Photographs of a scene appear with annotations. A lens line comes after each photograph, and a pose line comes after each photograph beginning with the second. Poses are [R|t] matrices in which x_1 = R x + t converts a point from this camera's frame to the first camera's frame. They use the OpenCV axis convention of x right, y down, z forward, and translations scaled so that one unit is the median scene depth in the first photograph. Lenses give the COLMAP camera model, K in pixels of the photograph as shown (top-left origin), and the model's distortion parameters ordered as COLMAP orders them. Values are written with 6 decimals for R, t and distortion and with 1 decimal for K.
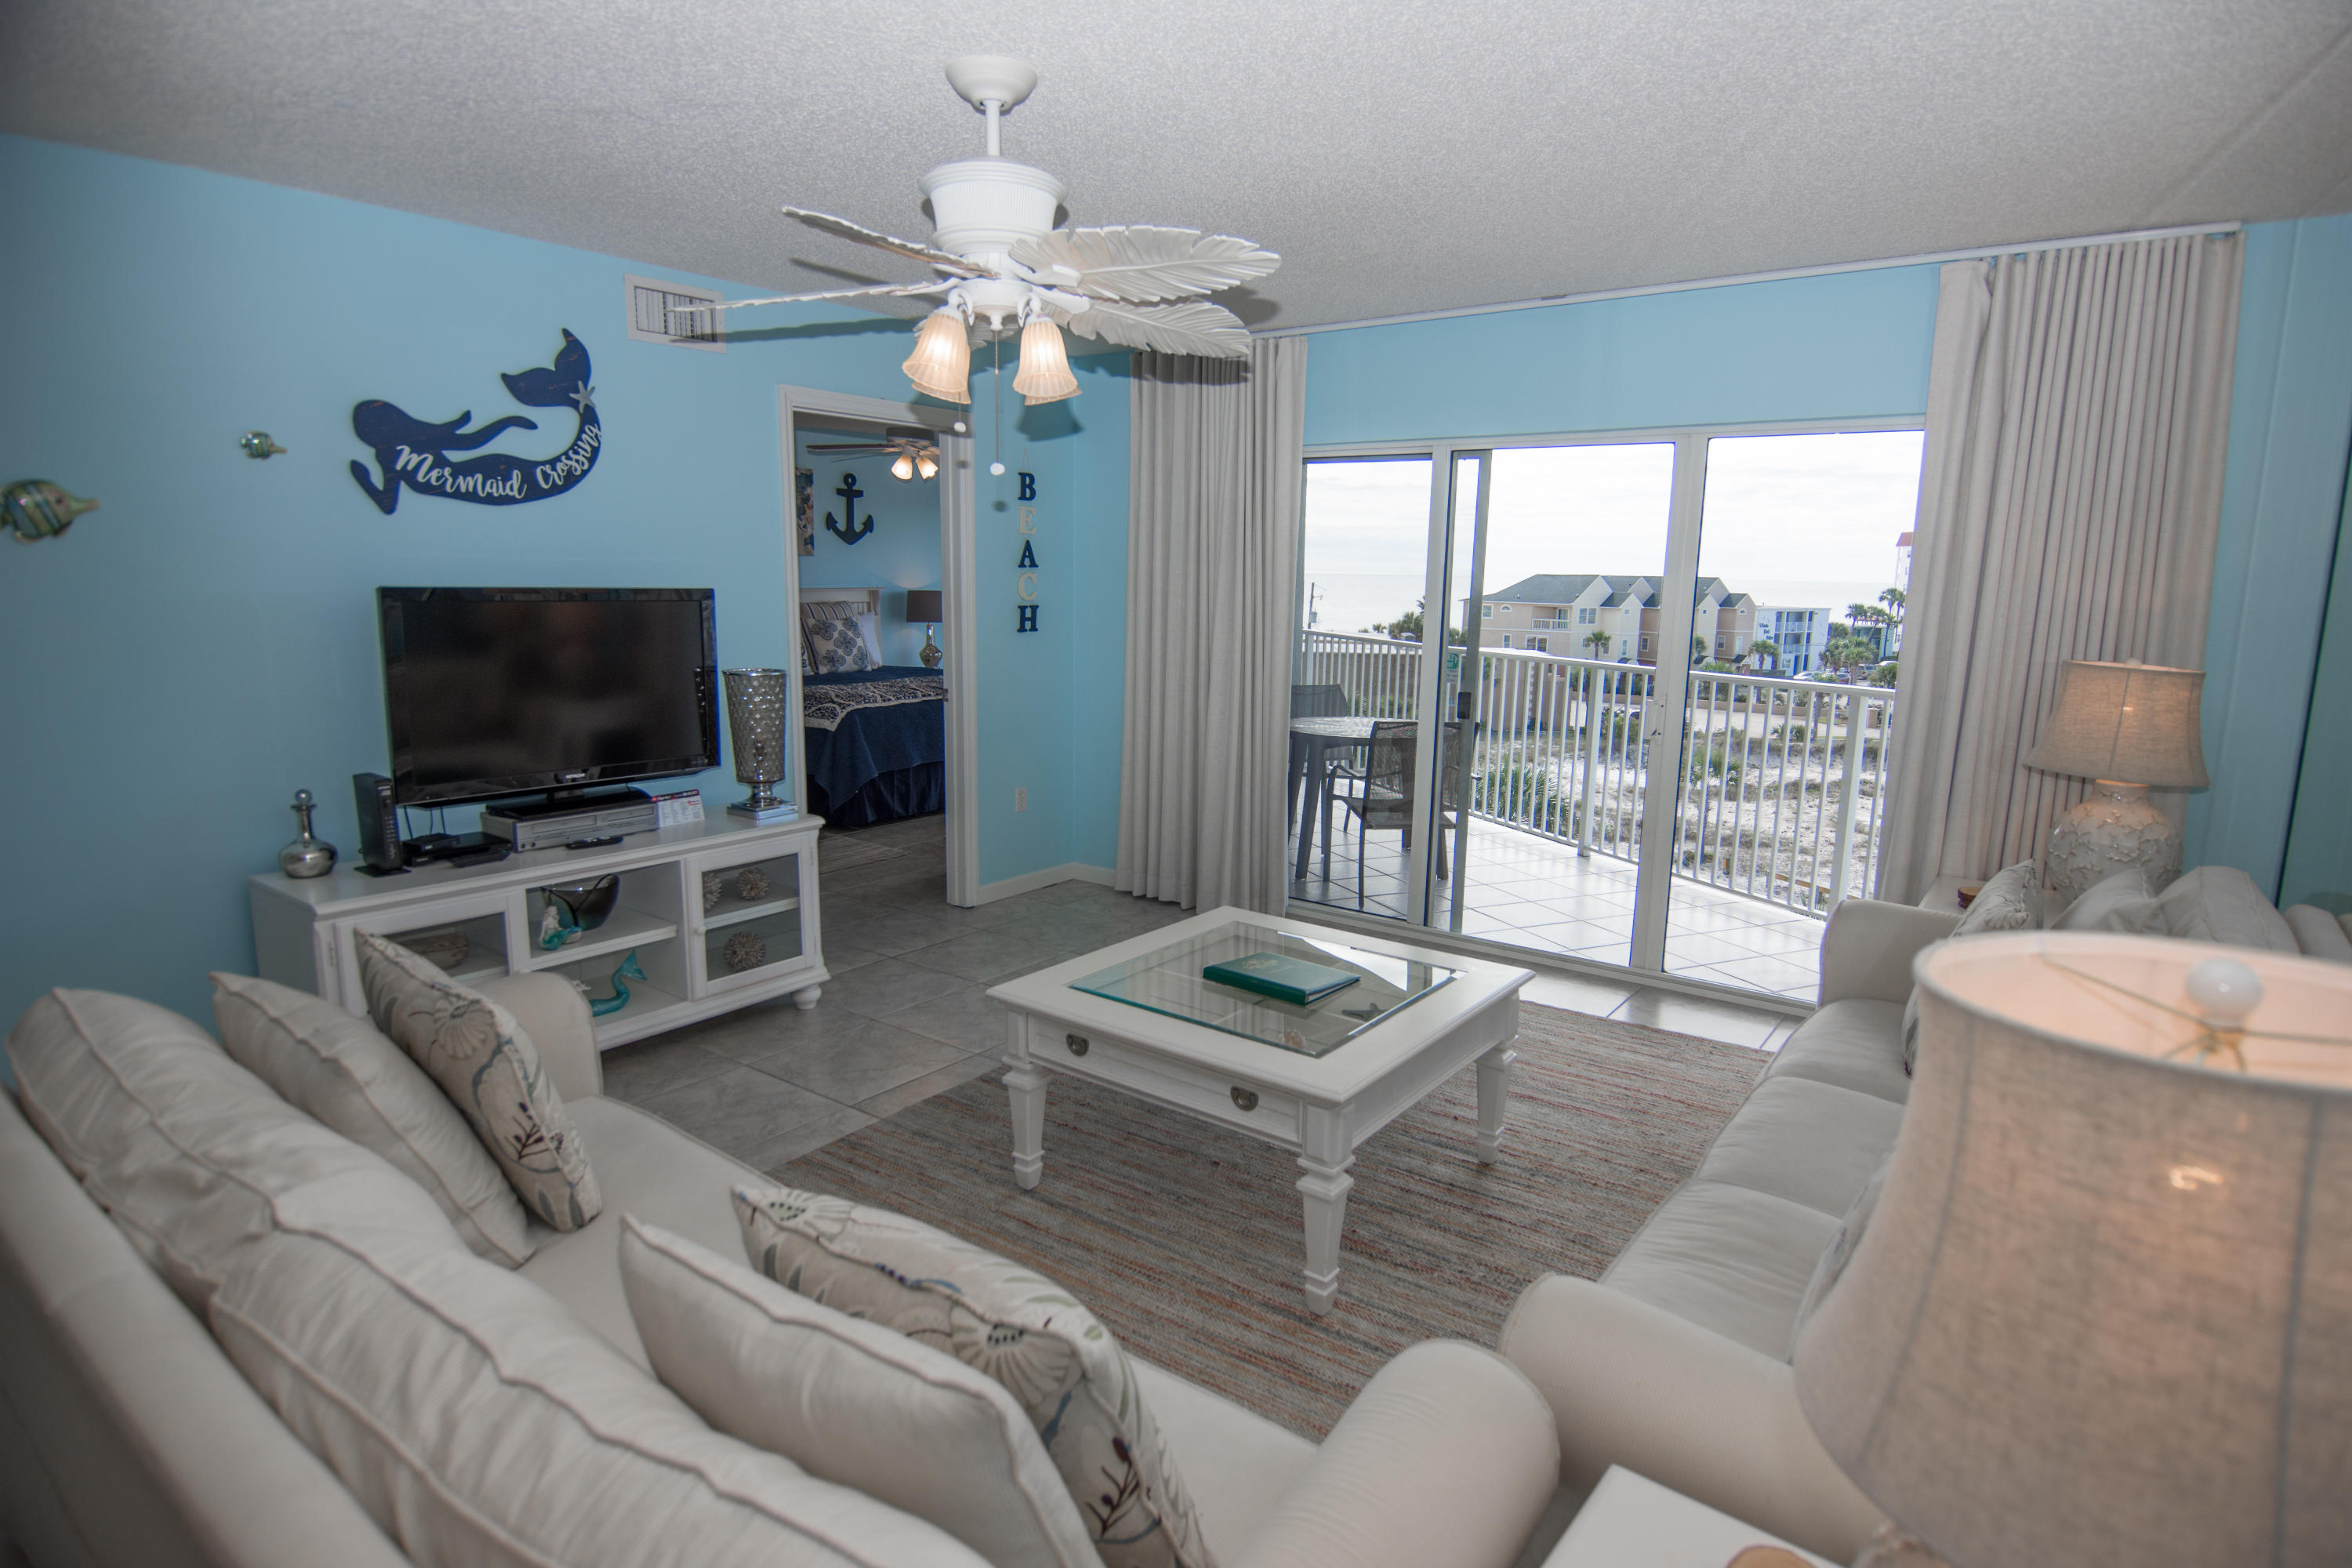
lens RADIAL K [[1250.9, 0, 1193.5], [0, 1250.9, 780.7], [0, 0, 1]] dist [-0.009146, -0.010584]
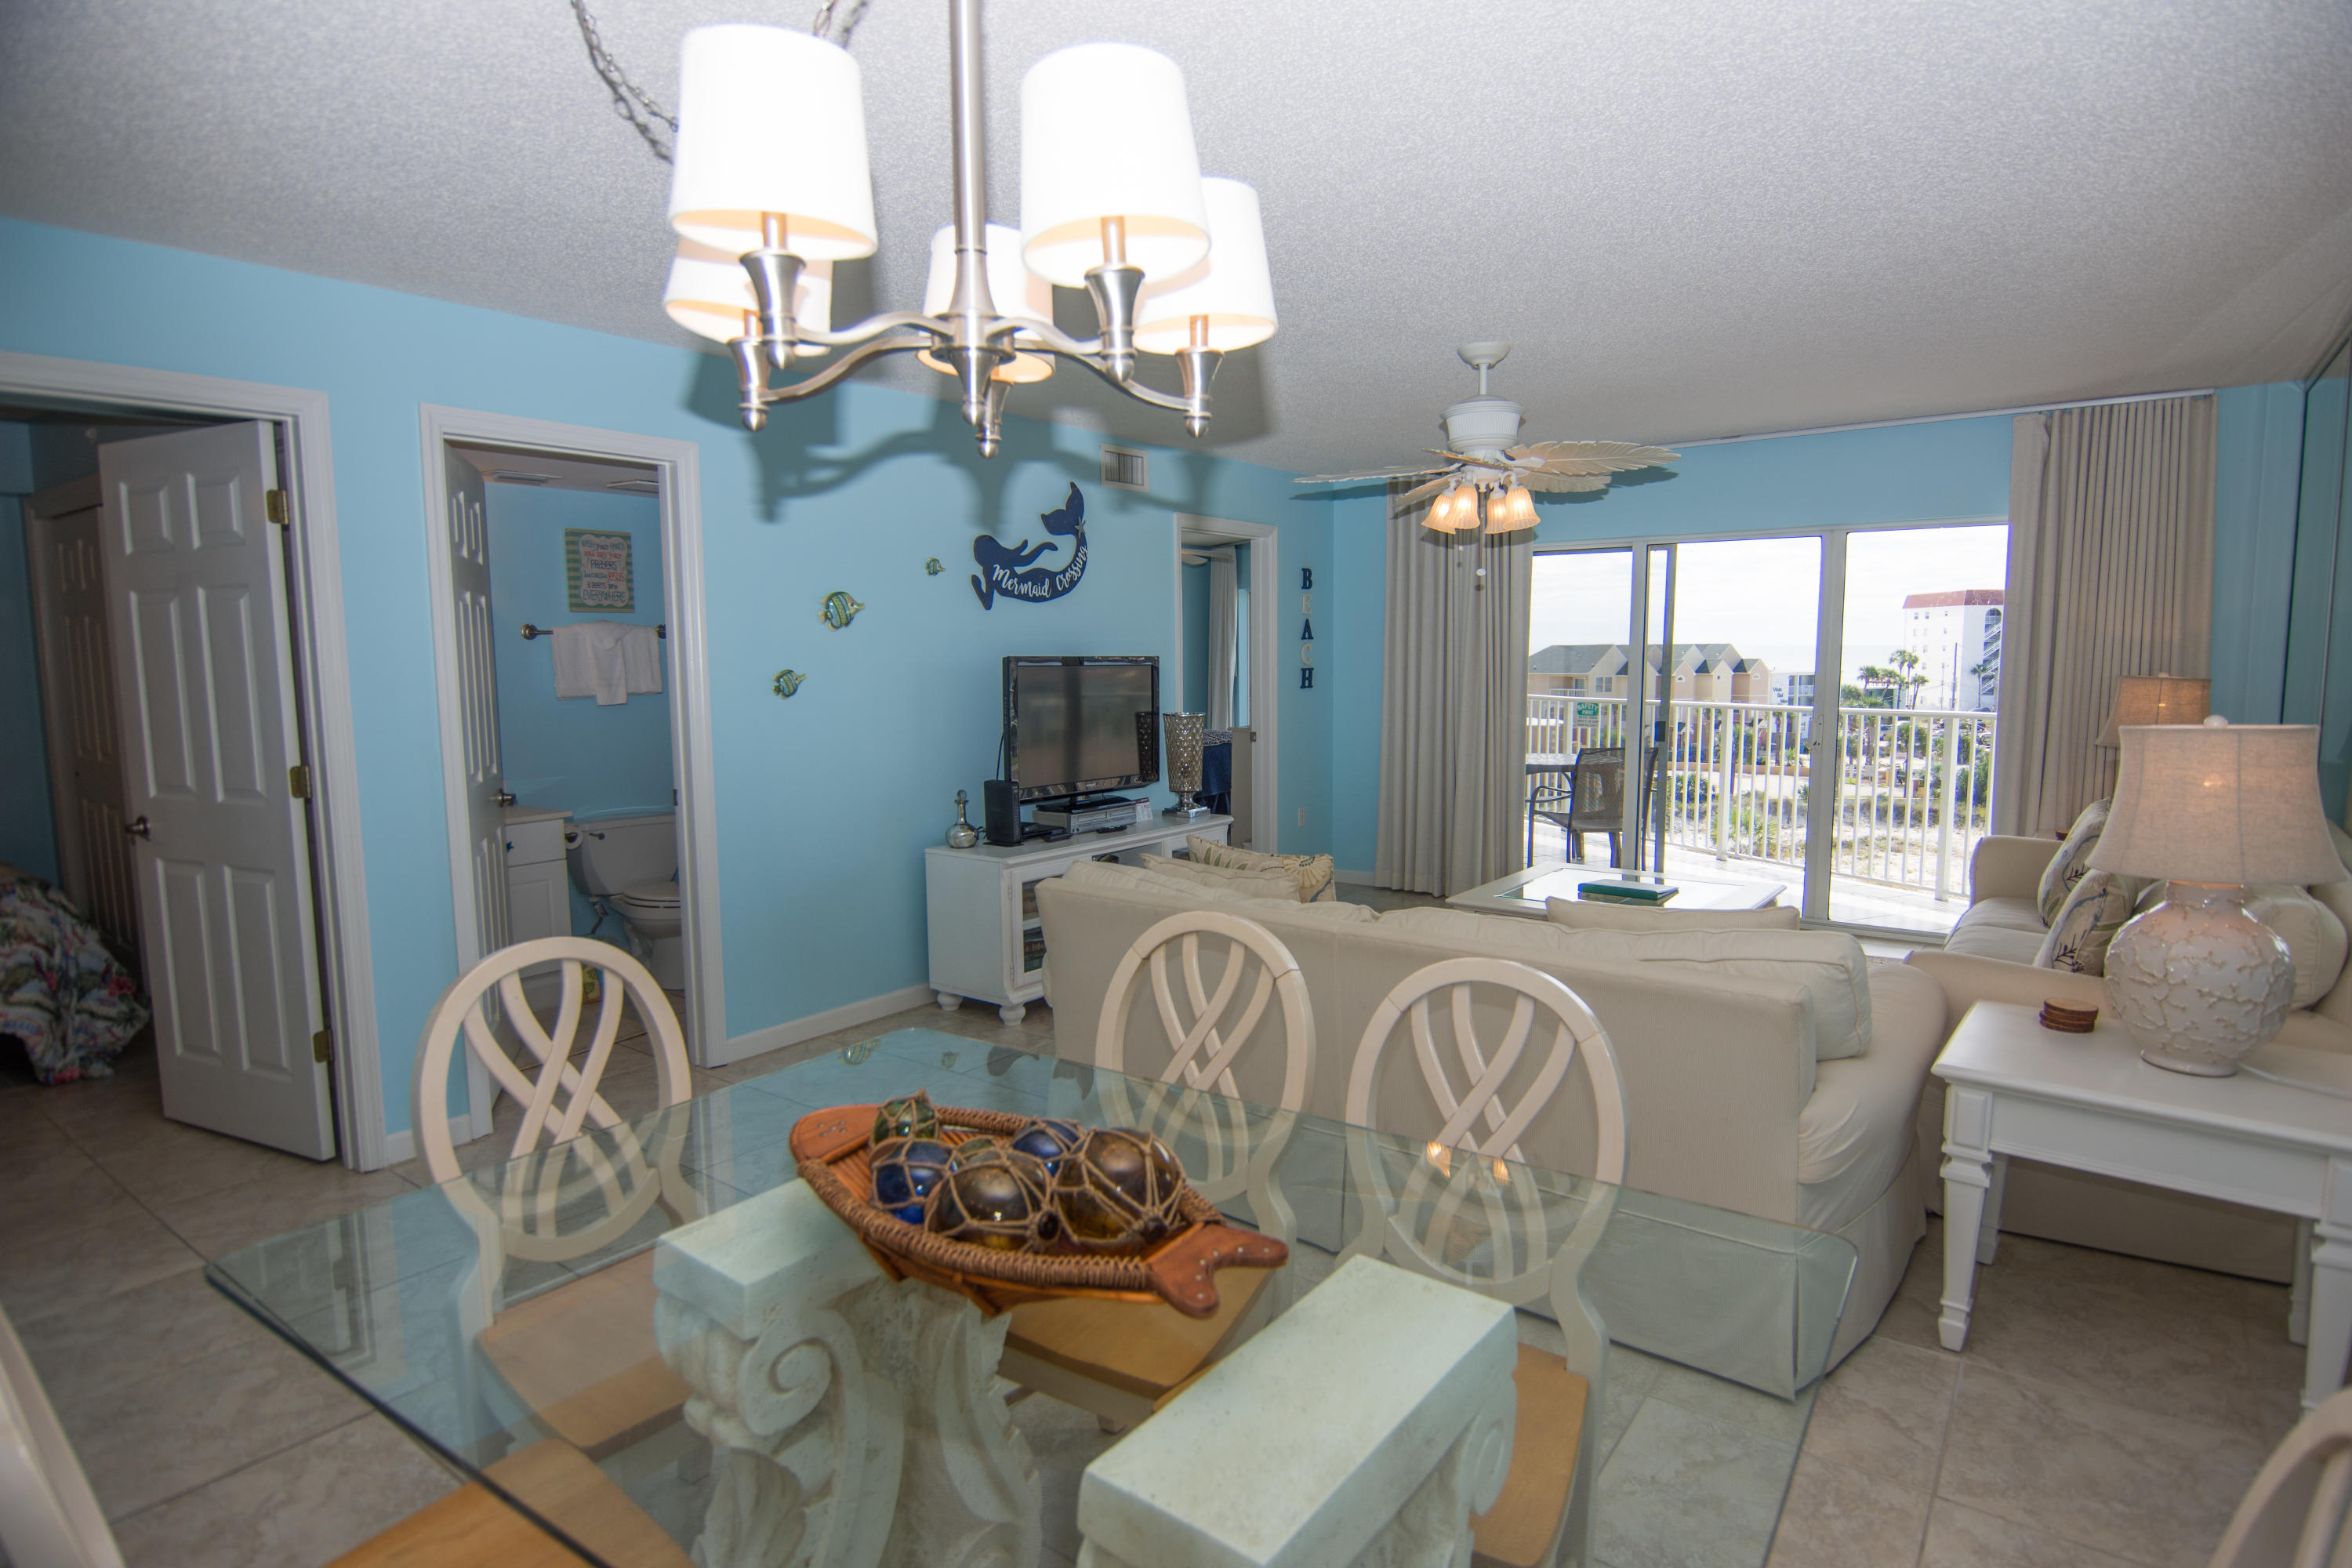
lens RADIAL K [[1250.9, 0, 1181.1], [0, 1250.9, 776.4], [0, 0, 1]] dist [-0.009146, -0.010584]
pose [[0.999531, -0.026066, -0.016094, -0.307648], [0.024913, 0.997363, -0.068159, 0.074369], [0.017828, 0.067726, 0.997545, -0.381824]]
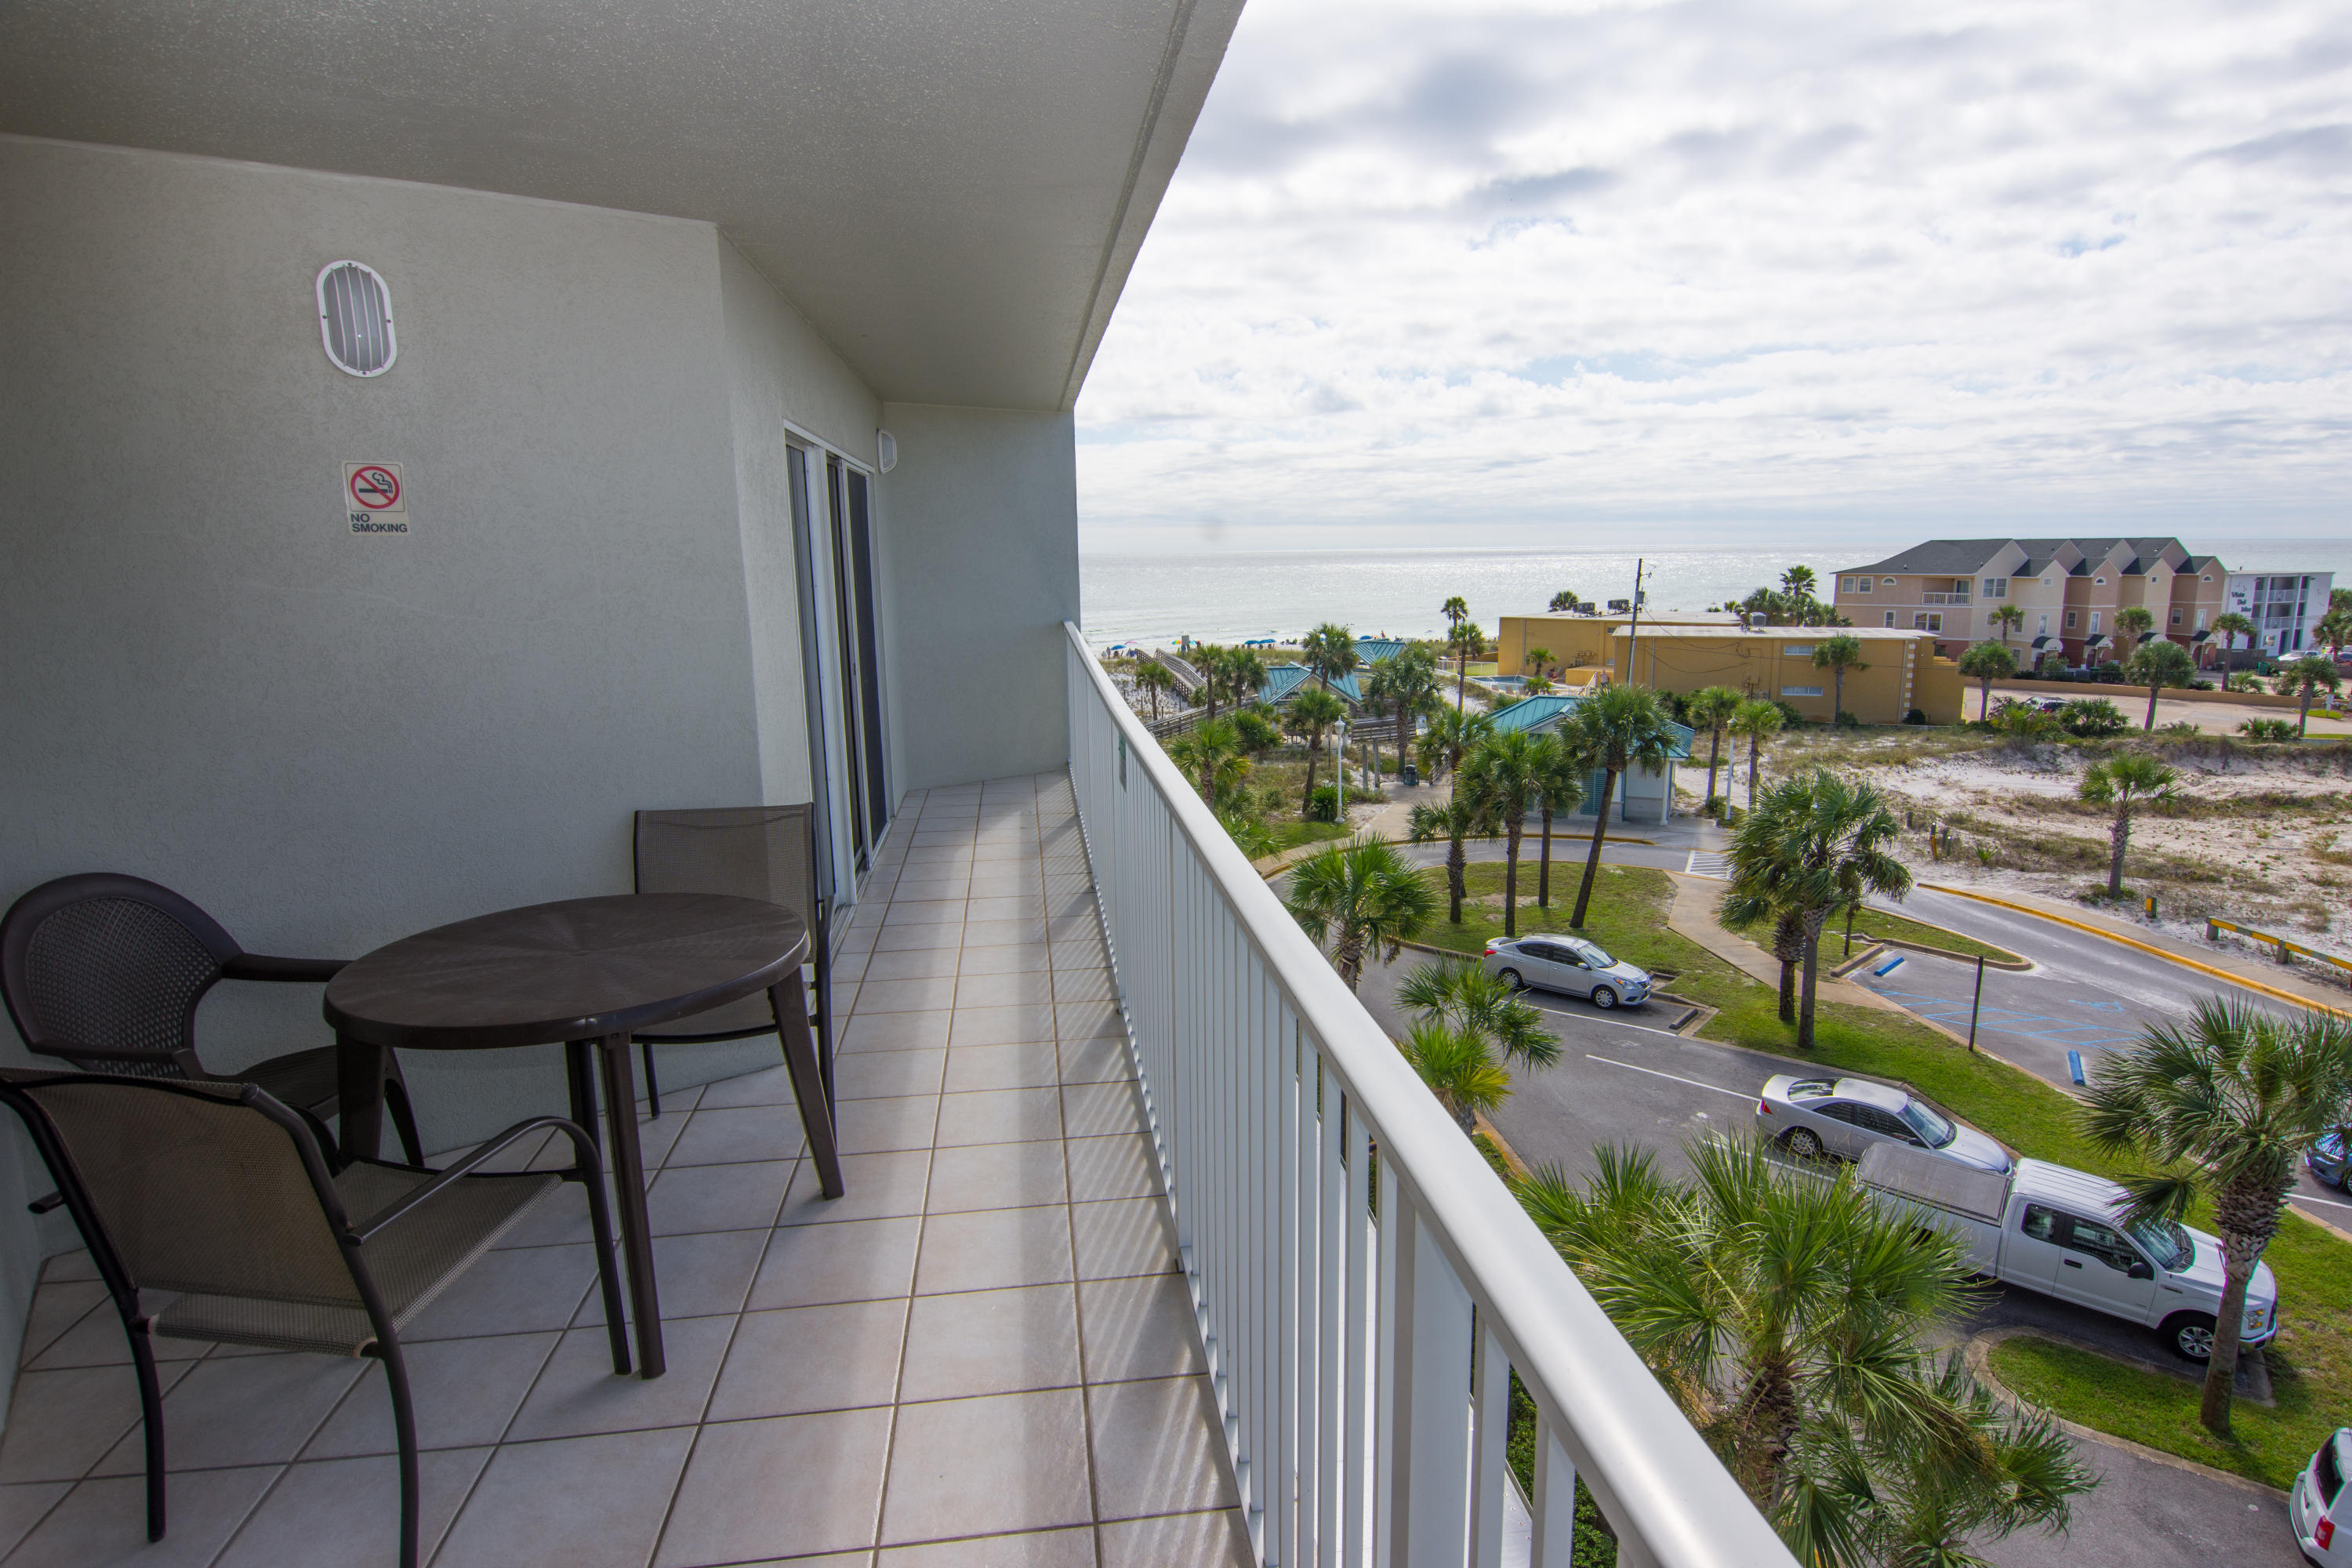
lens RADIAL K [[1250.9, 0, 1182.7], [0, 1250.9, 775.5], [0, 0, 1]] dist [-0.009146, -0.010584]
pose [[0.960431, 0.015826, -0.278070, 0.437121], [-0.013644, 0.999859, 0.009778, -0.096105], [0.278185, -0.005597, 0.960511, 0.642016]]
